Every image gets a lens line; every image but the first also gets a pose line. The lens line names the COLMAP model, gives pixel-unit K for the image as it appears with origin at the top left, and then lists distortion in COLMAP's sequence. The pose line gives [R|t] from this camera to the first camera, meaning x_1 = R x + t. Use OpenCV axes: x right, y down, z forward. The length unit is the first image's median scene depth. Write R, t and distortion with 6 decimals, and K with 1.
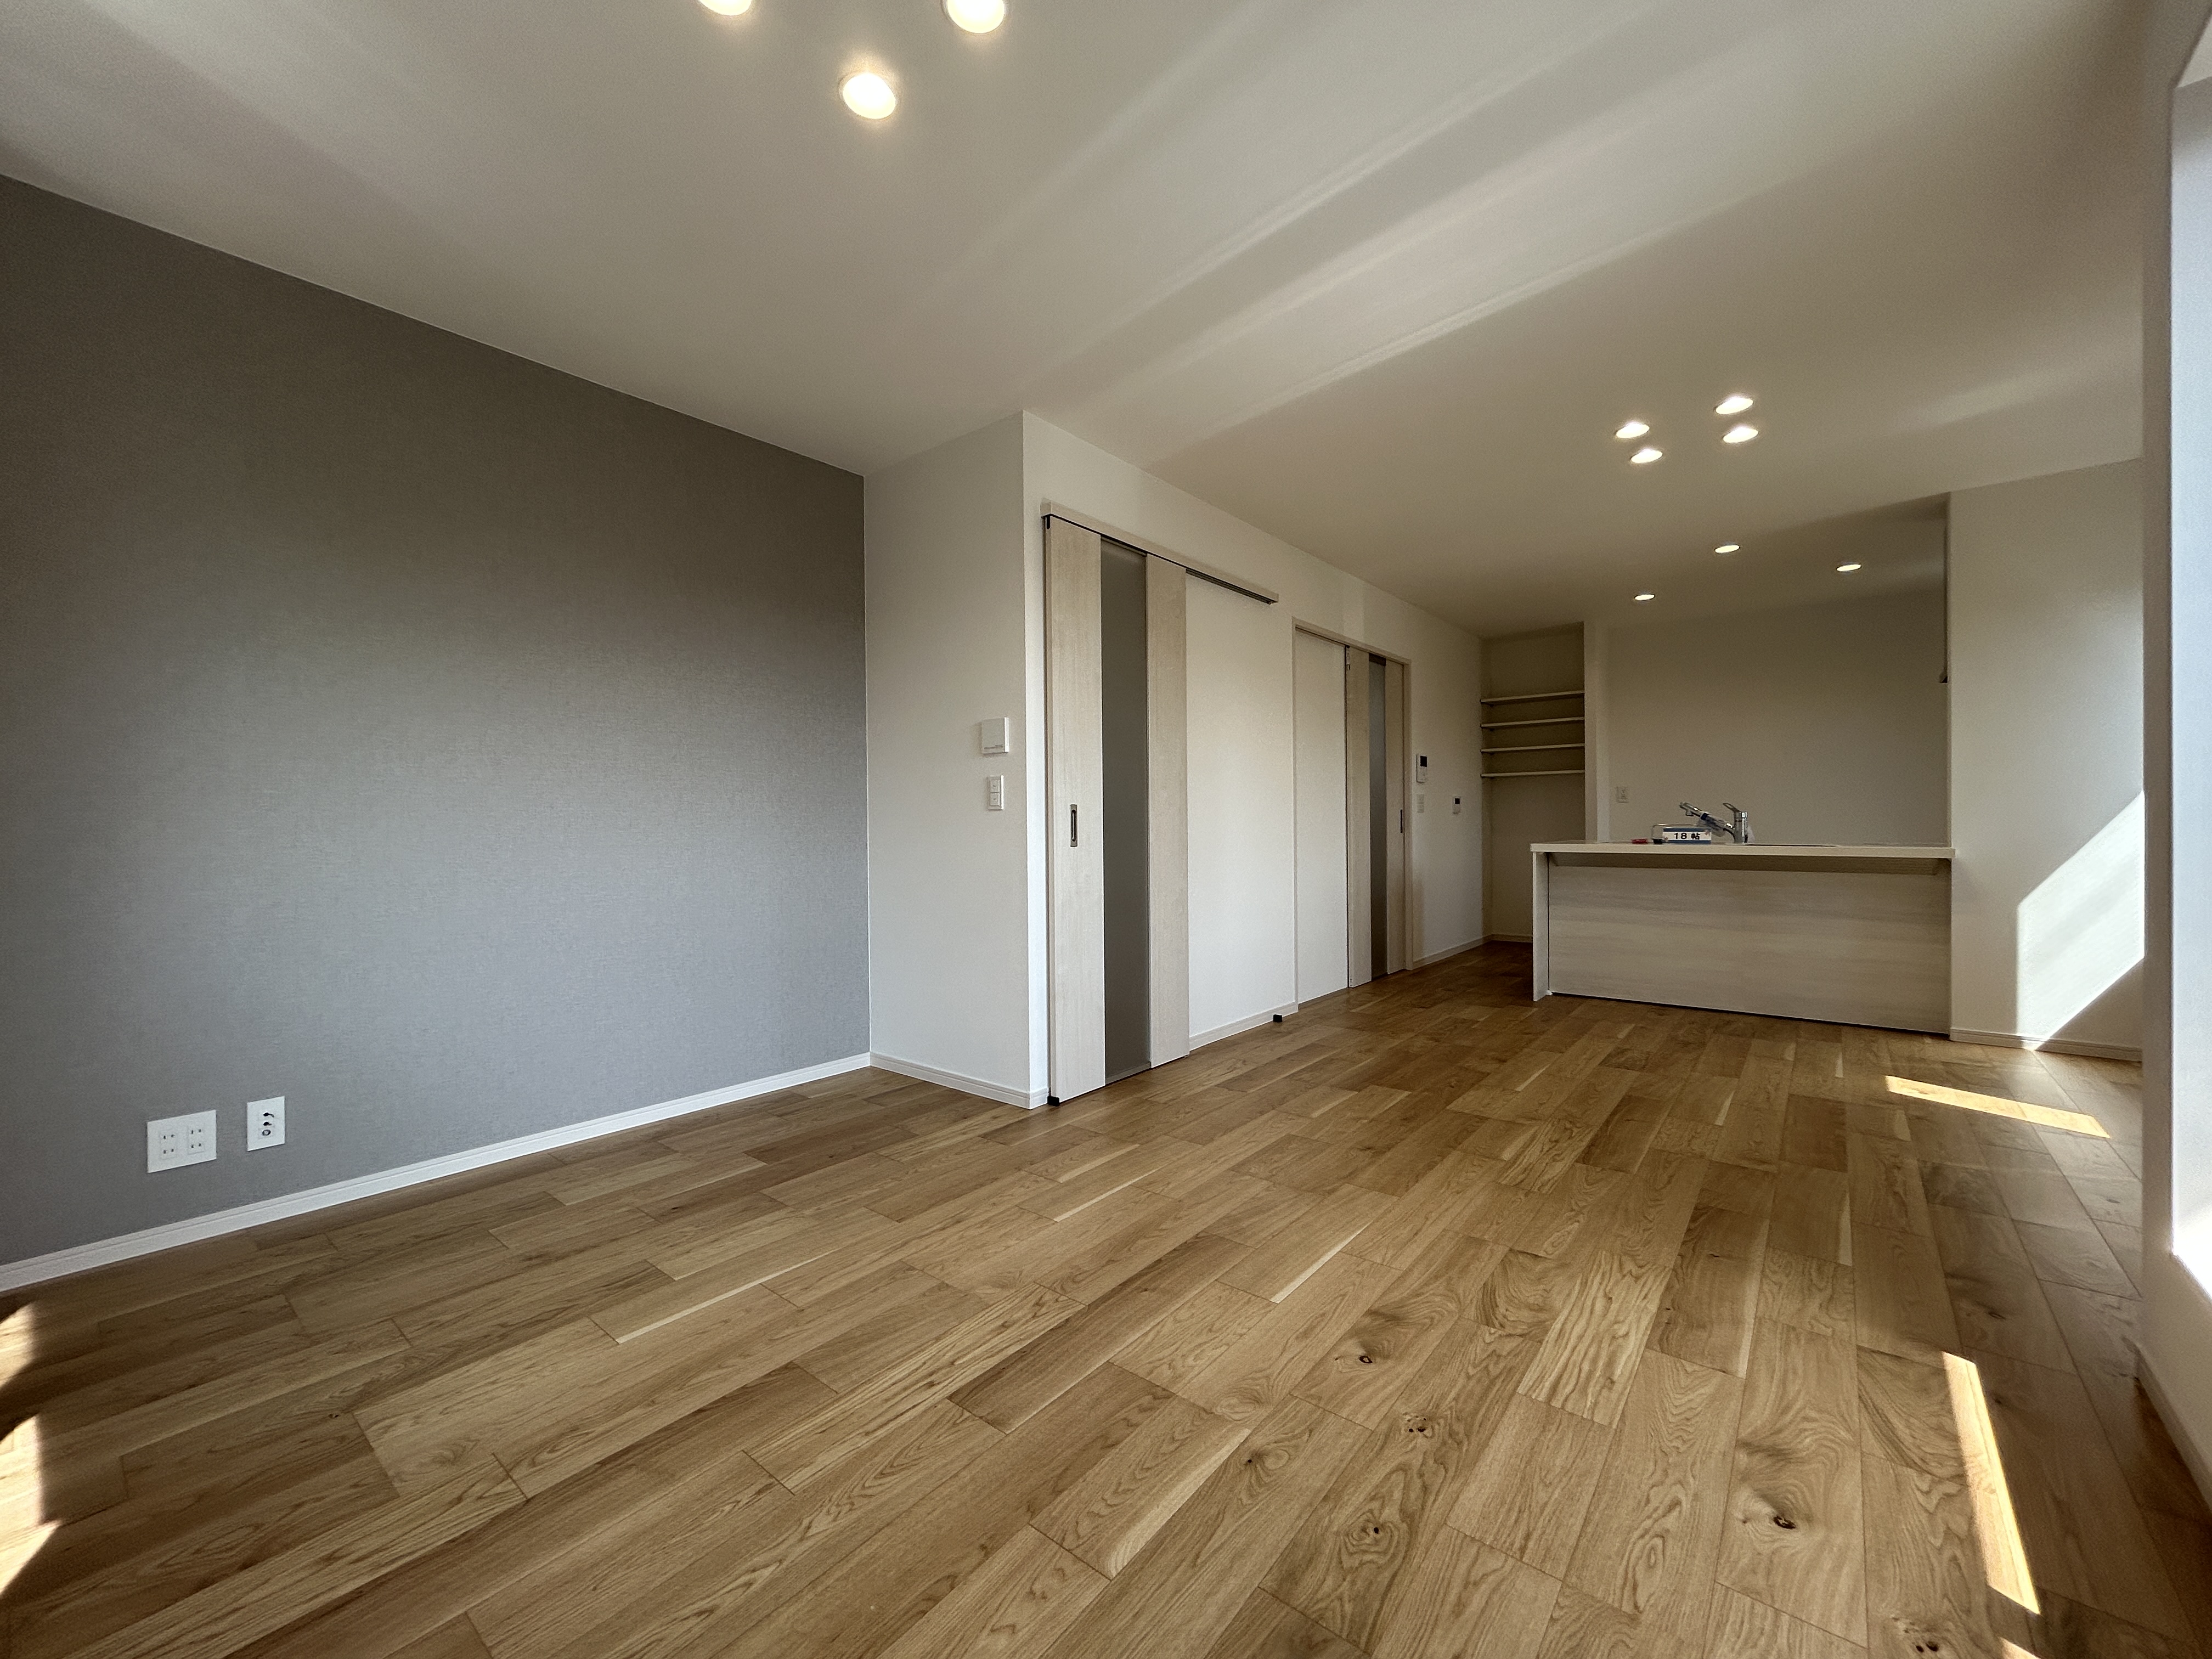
lens RADIAL K [[896.3, 0, 1099.5], [0, 896.3, 817.8], [0, 0, 1]] dist [-0.001669, 0.000924]
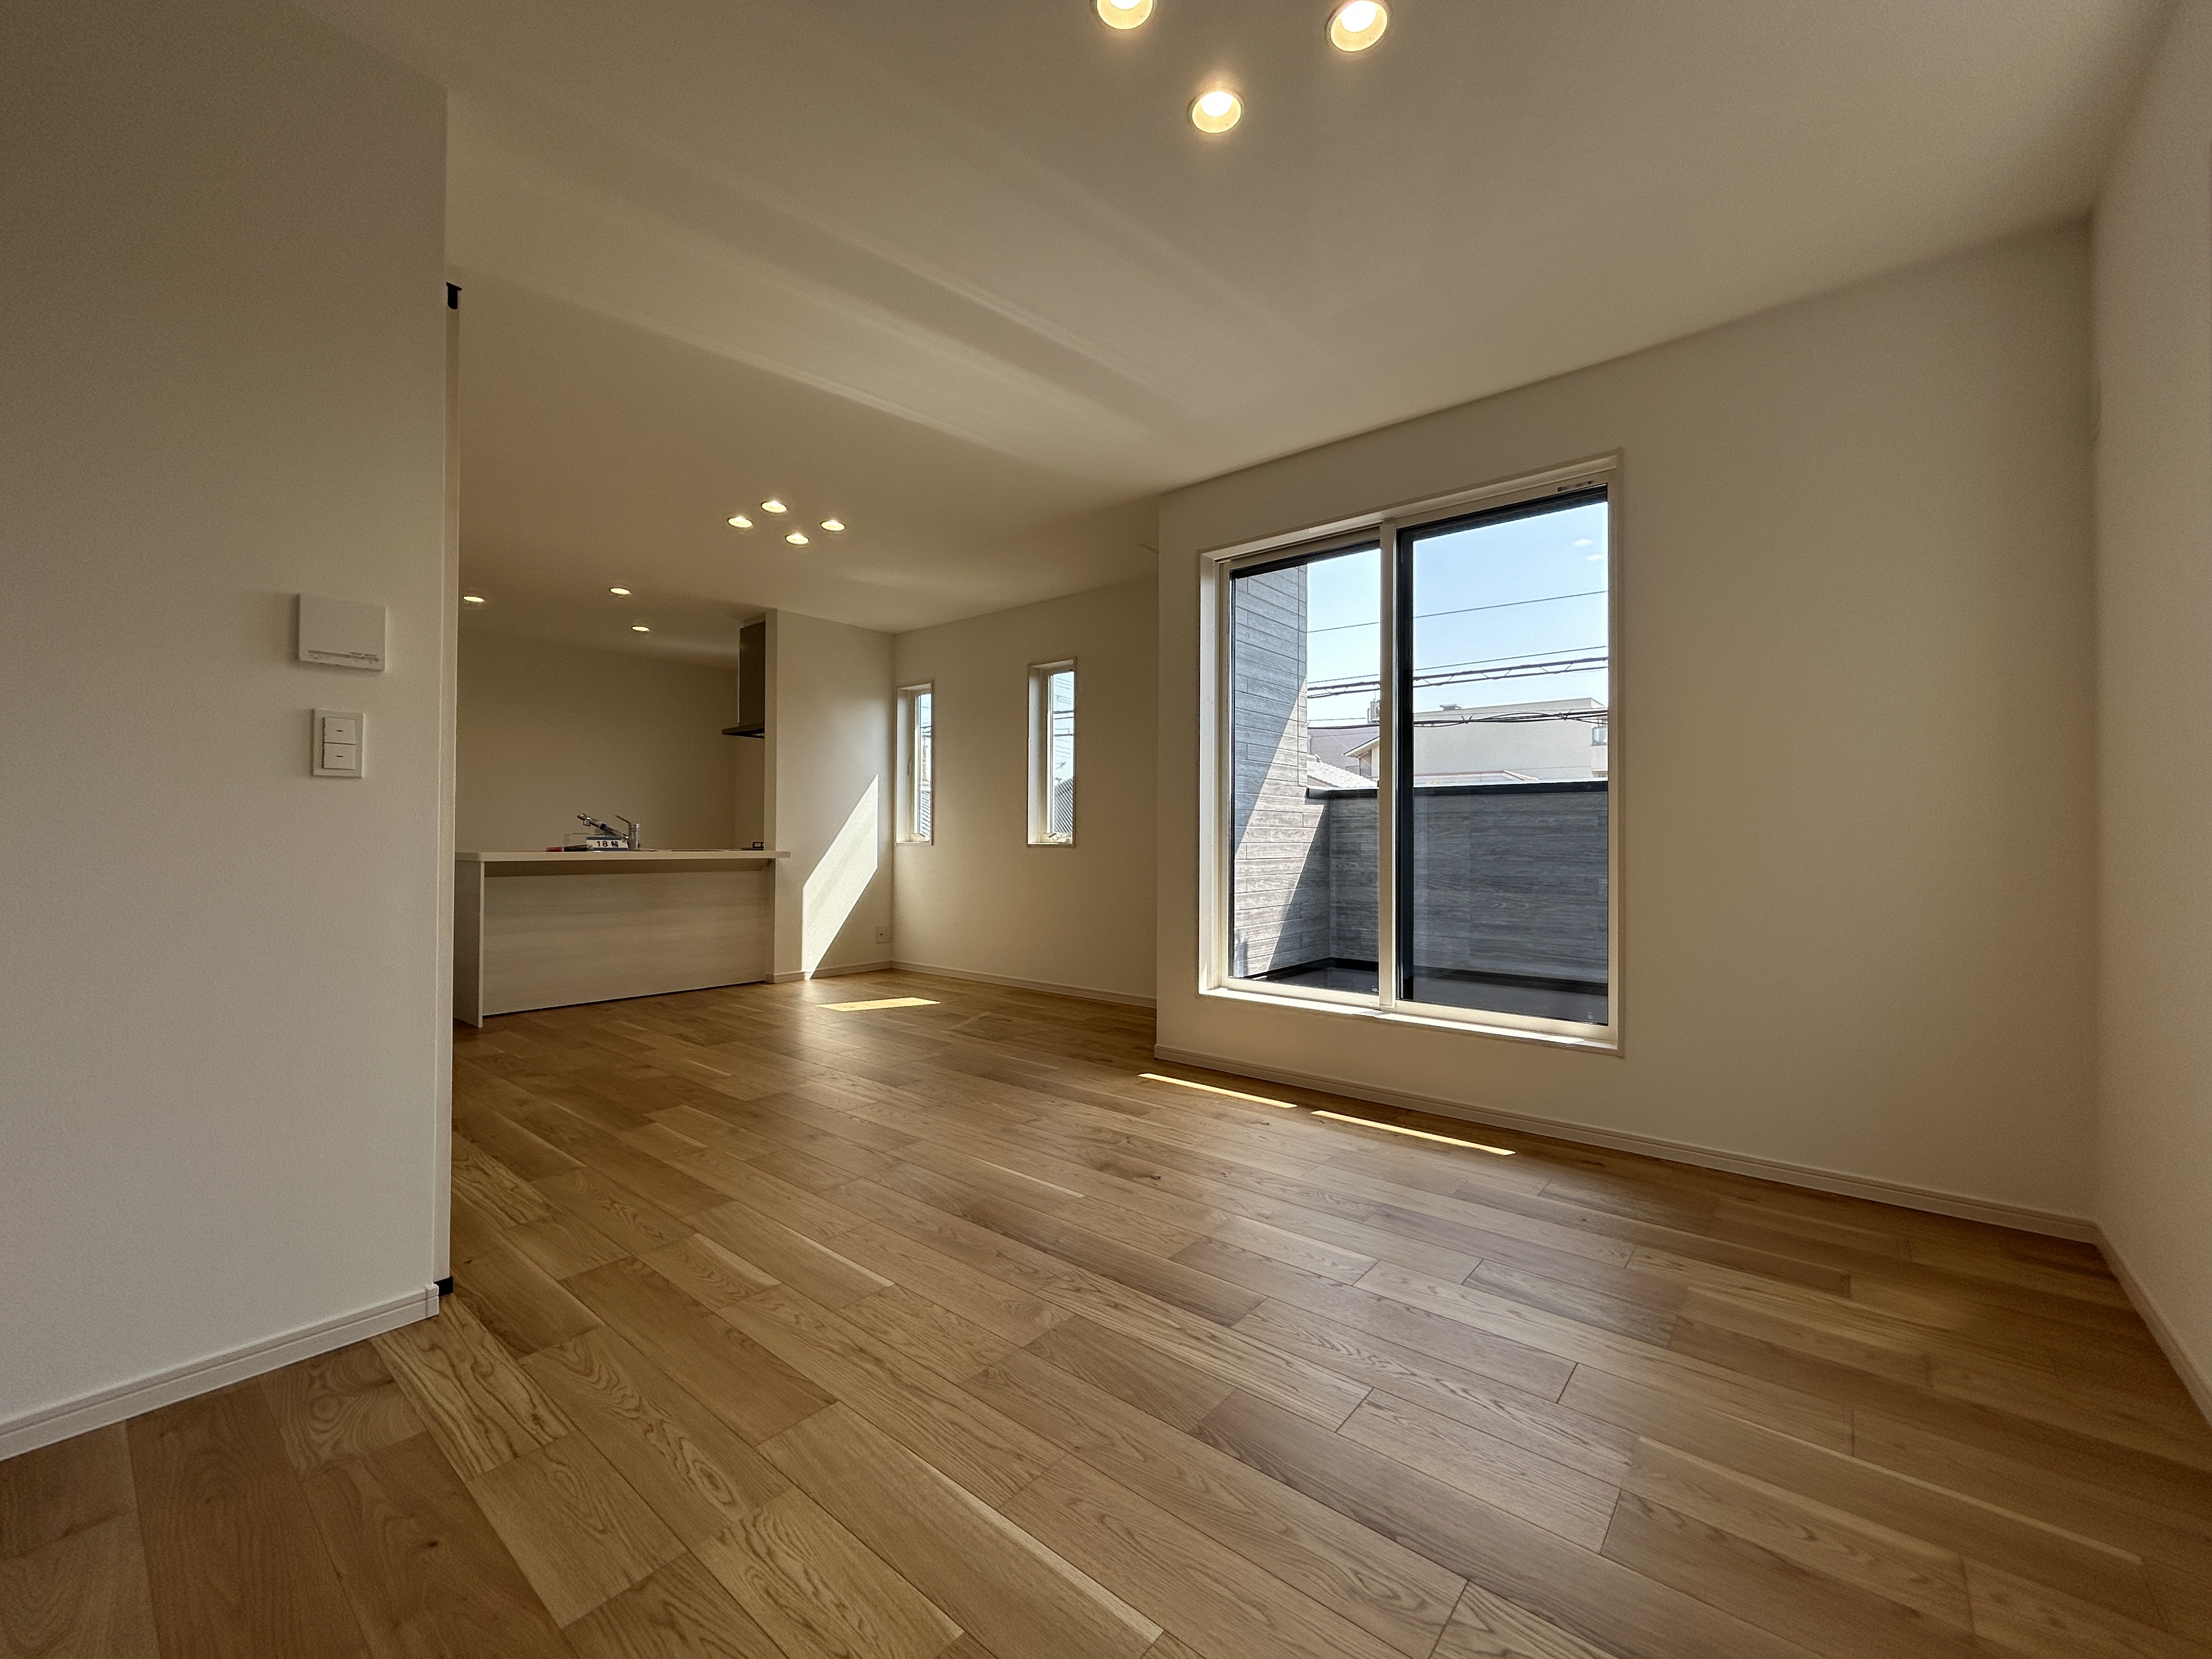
lens RADIAL K [[896.3, 0, 1100.3], [0, 896.3, 830.0], [0, 0, 1]] dist [-0.001669, 0.000924]
pose [[-0.004308, 0.020283, 0.999785, -0.776511], [-0.012382, 0.999717, -0.020335, 0.031901], [-0.999914, -0.012467, -0.004056, 0.701408]]
